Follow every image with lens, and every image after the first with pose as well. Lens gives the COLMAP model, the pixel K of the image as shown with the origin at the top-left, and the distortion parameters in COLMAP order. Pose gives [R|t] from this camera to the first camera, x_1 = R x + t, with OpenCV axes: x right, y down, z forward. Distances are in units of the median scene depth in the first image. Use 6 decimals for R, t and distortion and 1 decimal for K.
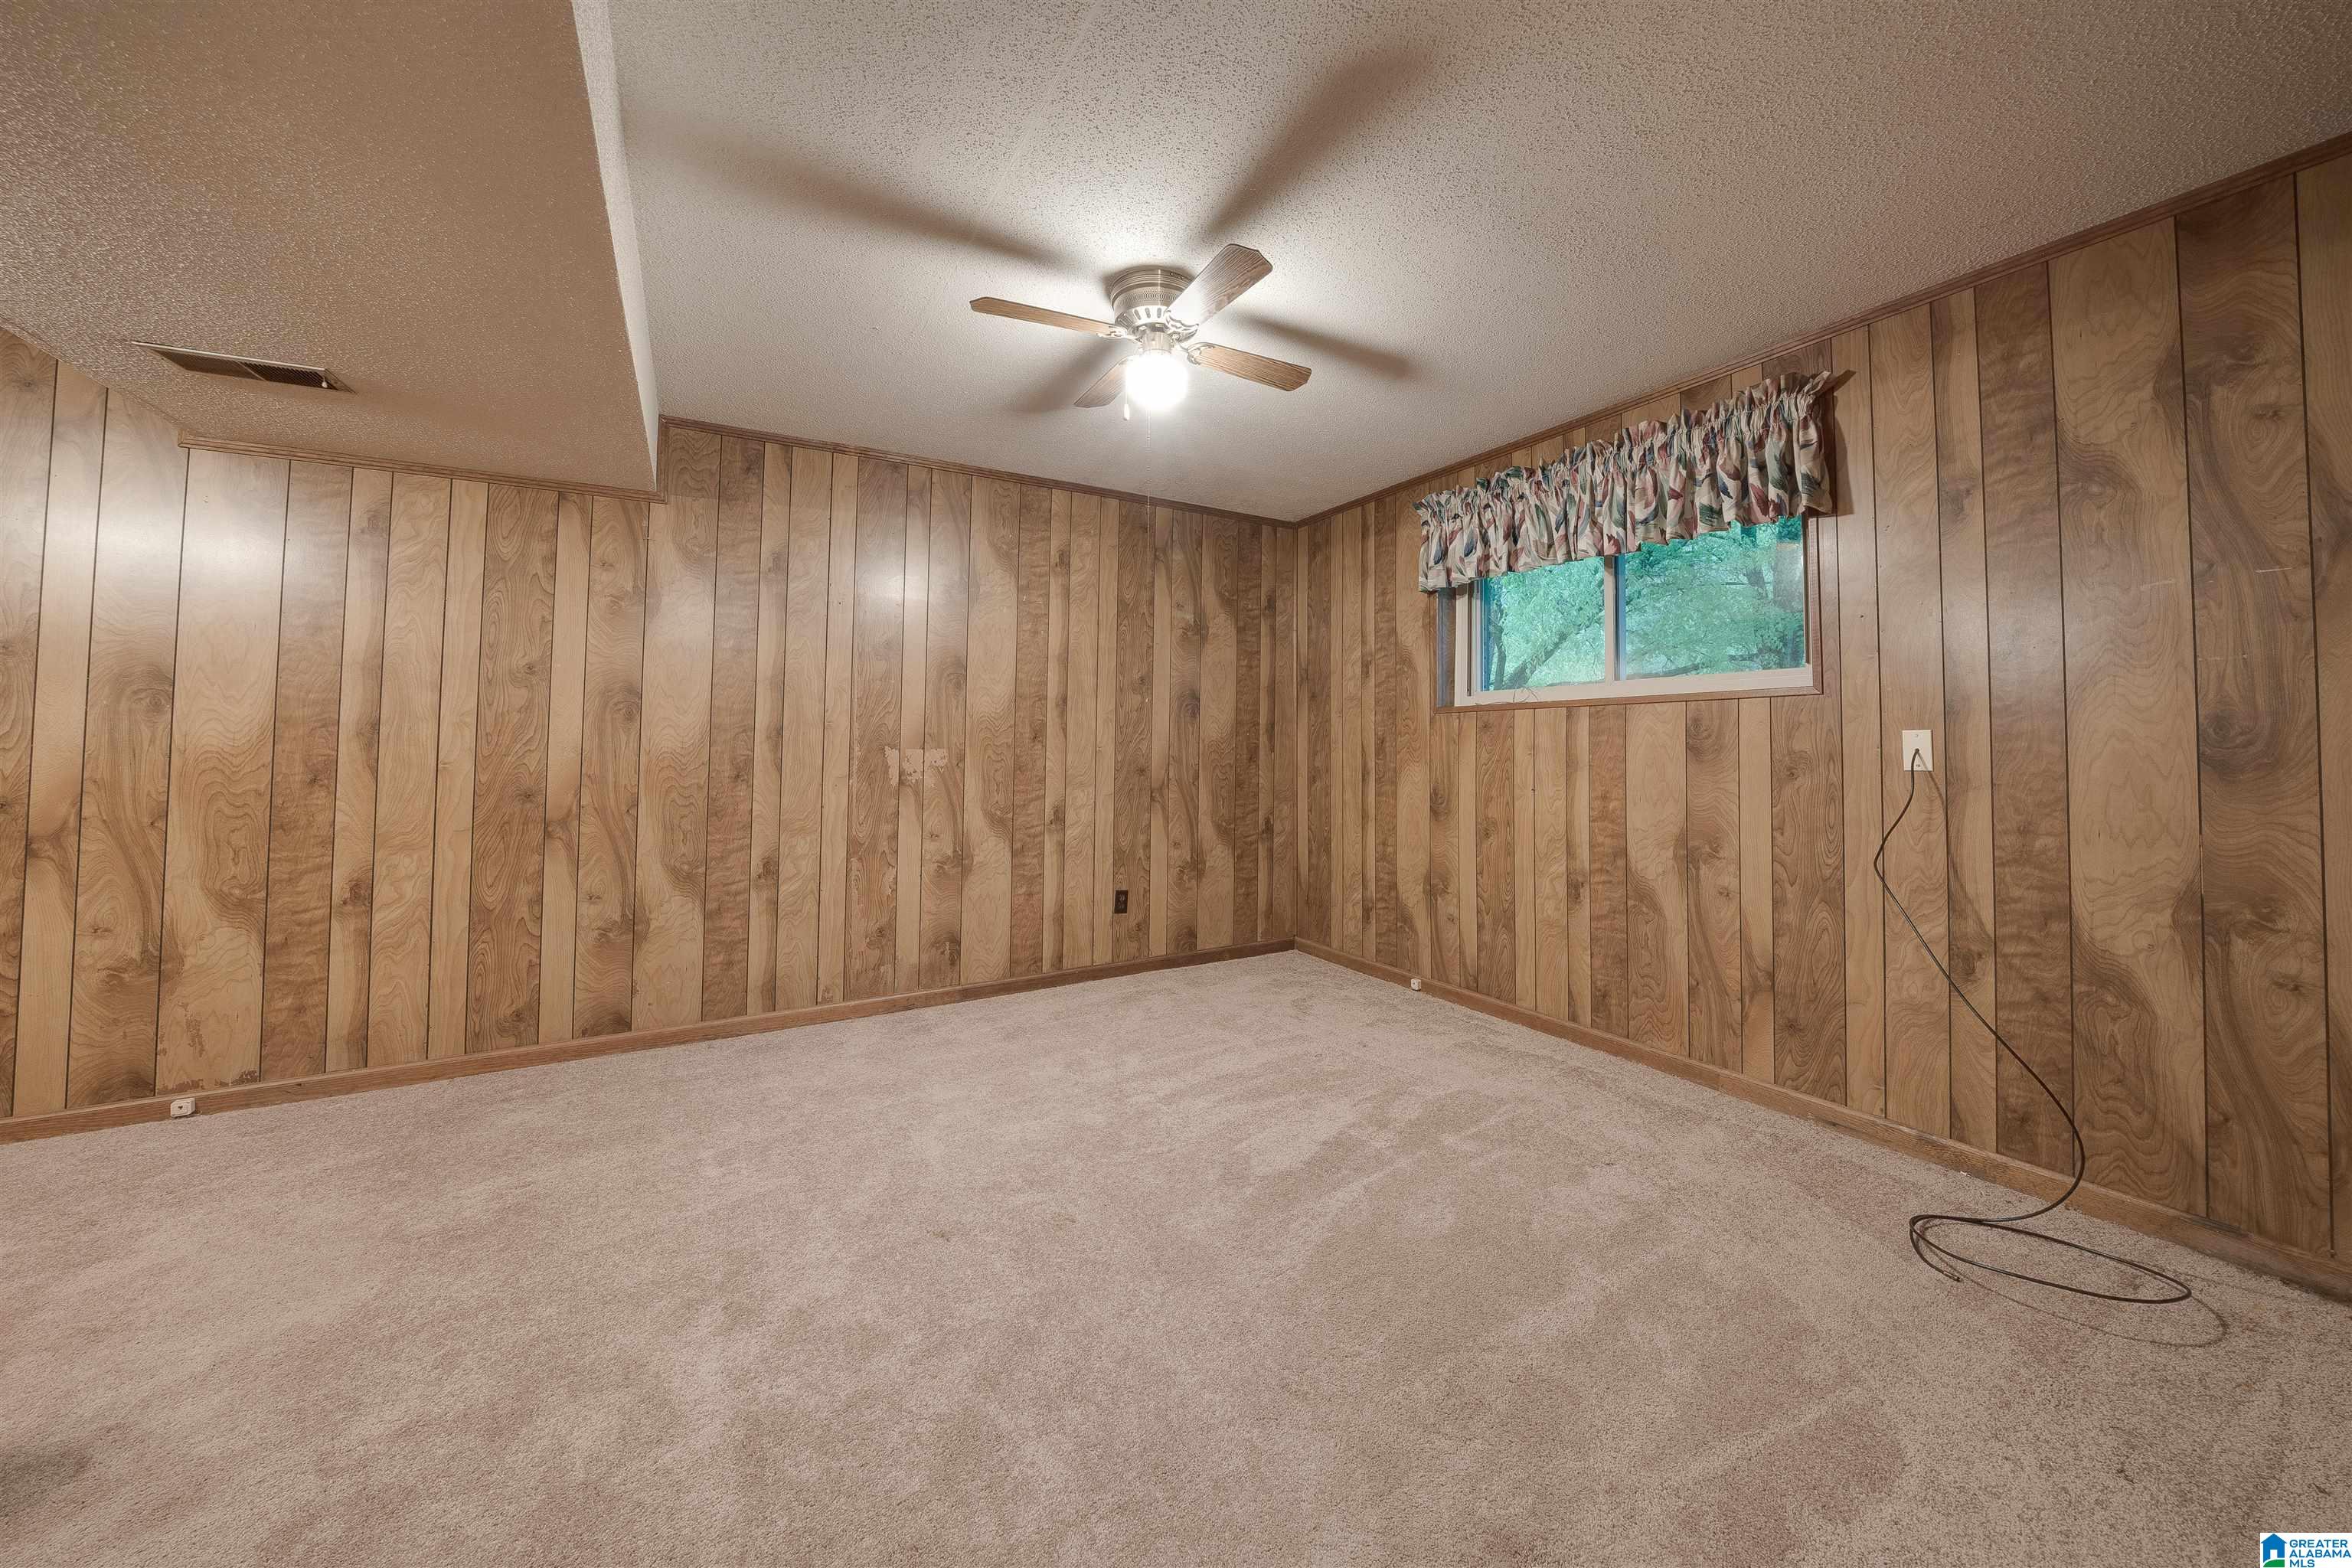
lens RADIAL K [[644.2, 0, 1175.6], [0, 644.2, 770.8], [0, 0, 1]] dist [-0.015245, -0.000007]
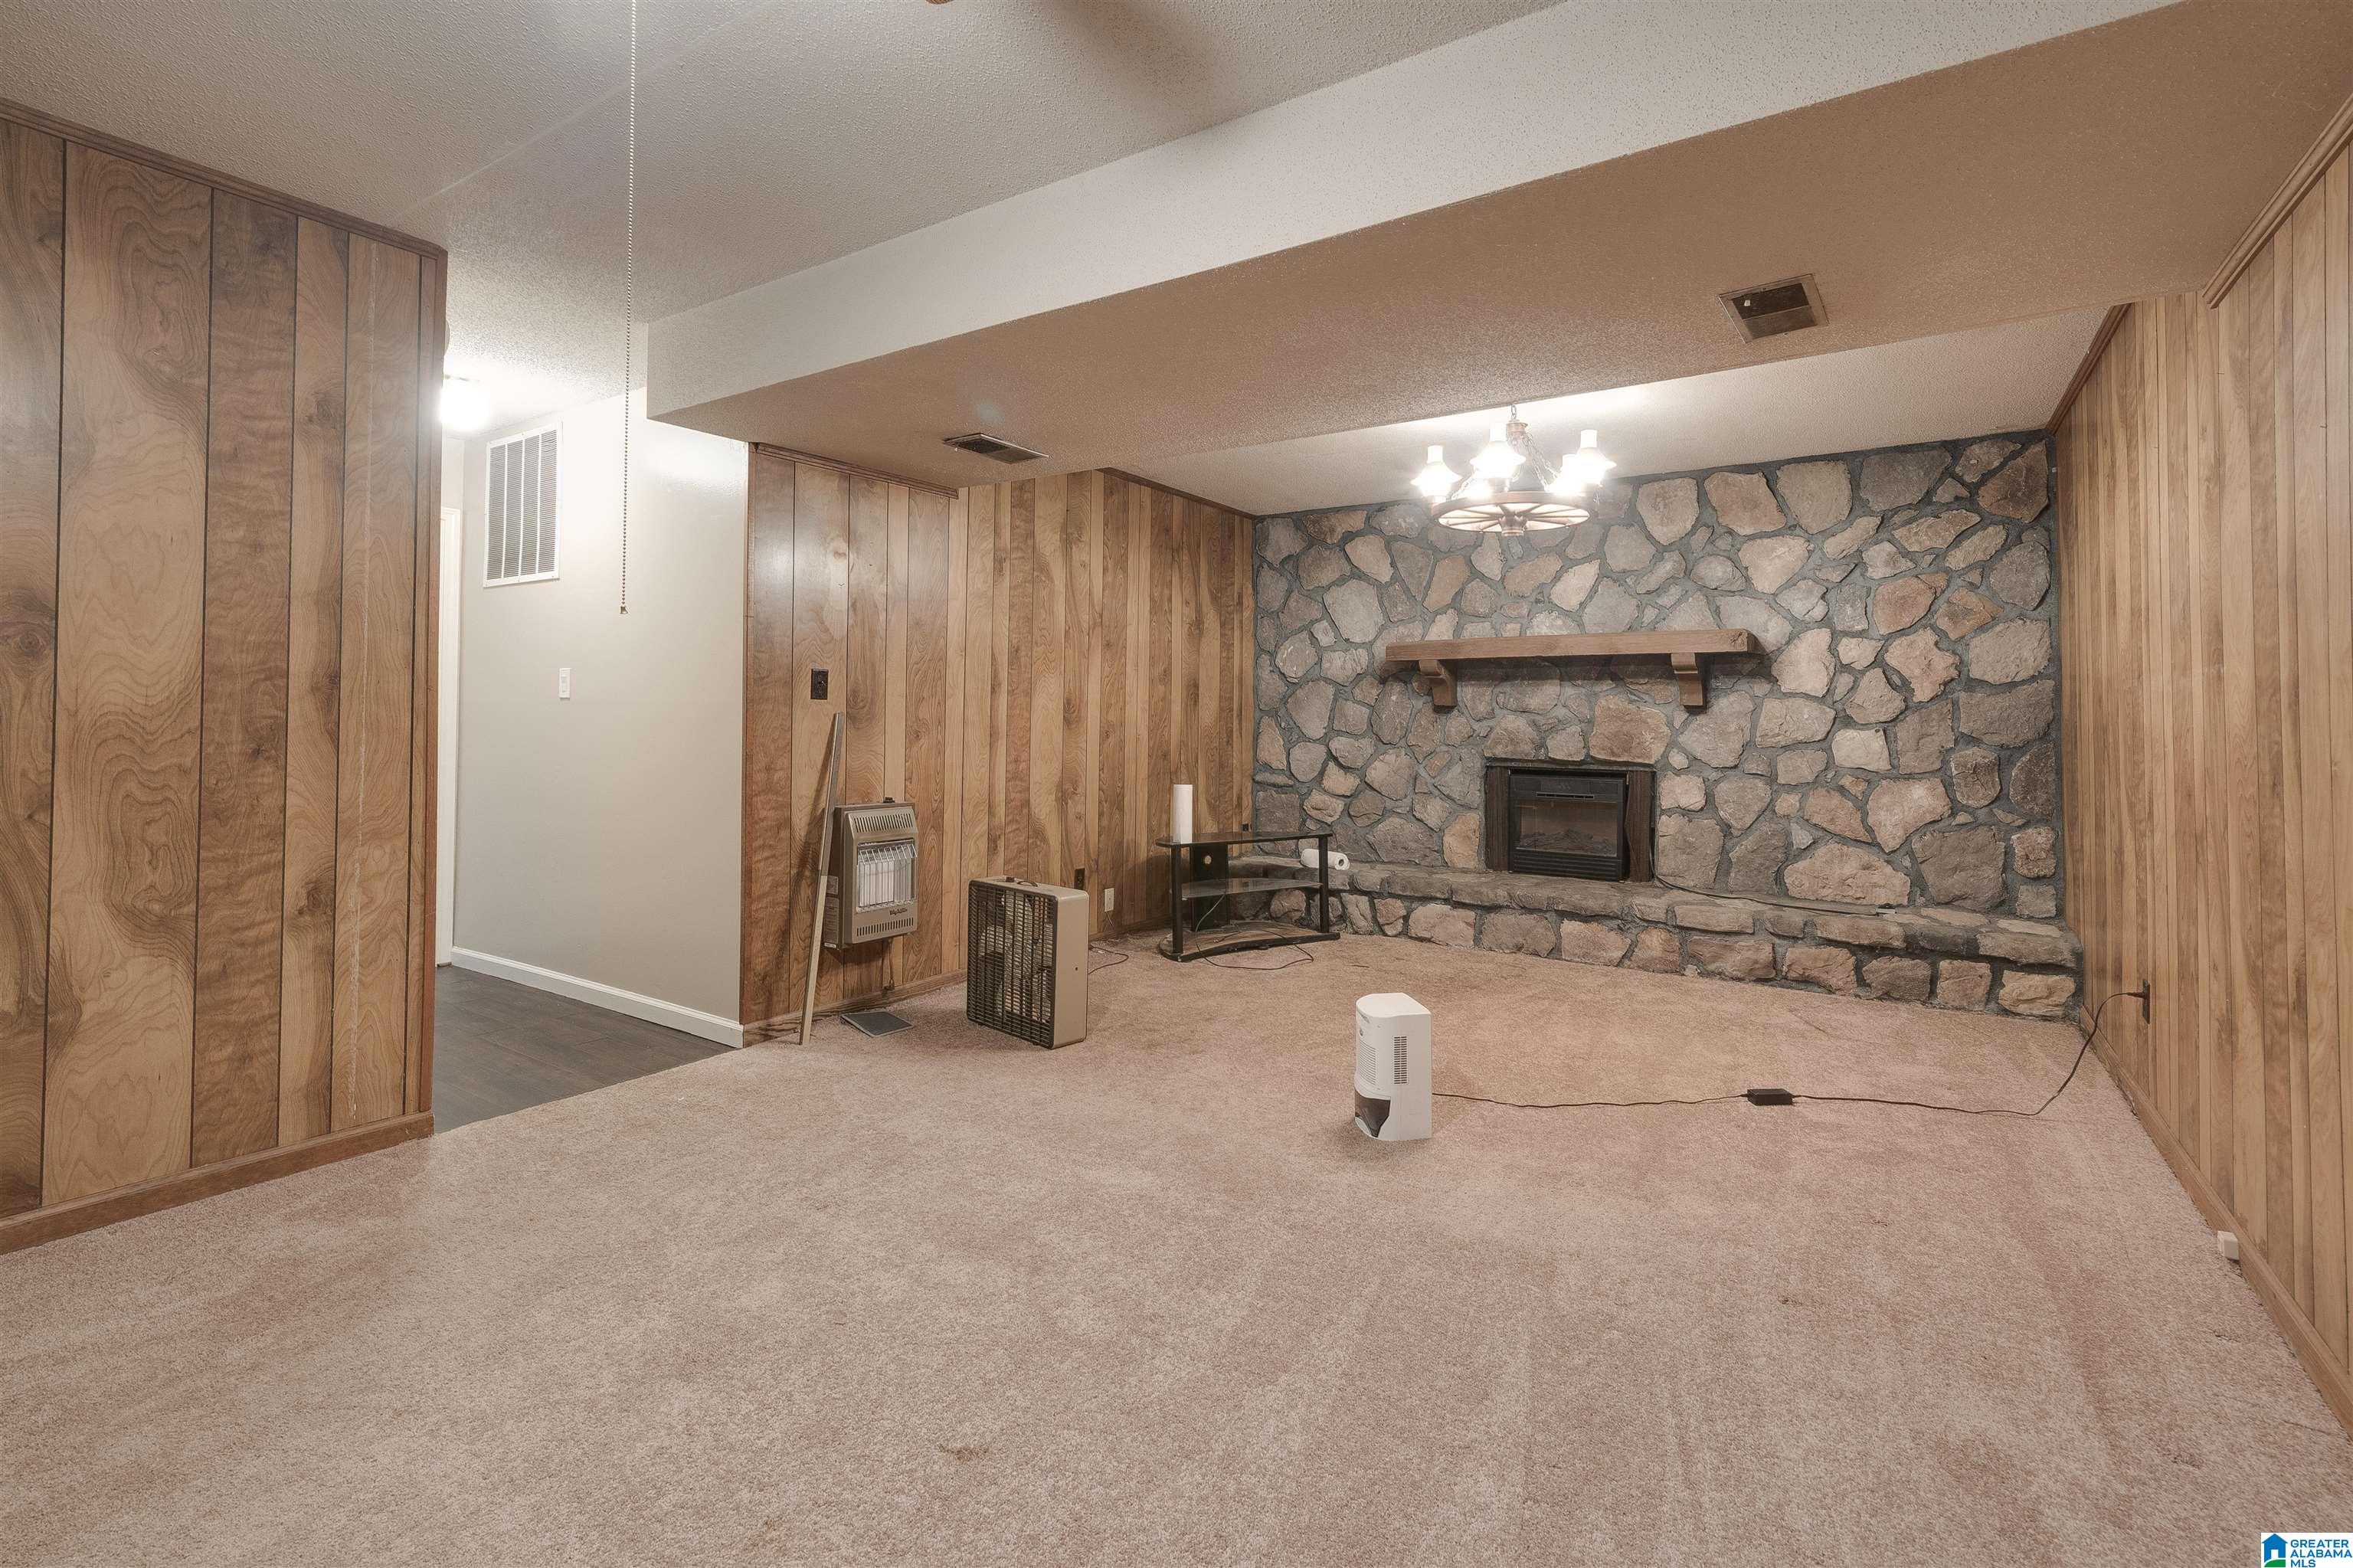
lens RADIAL K [[1064.3, 0, 1176.5], [0, 1064.3, 784.0], [0, 0, 1]] dist [-0.095743, -0.000005]
pose [[0.779535, -0.026577, 0.625795, -1.248401], [0.002408, 0.999219, 0.039437, 0.011267], [-0.626354, -0.029236, 0.778990, -0.586022]]
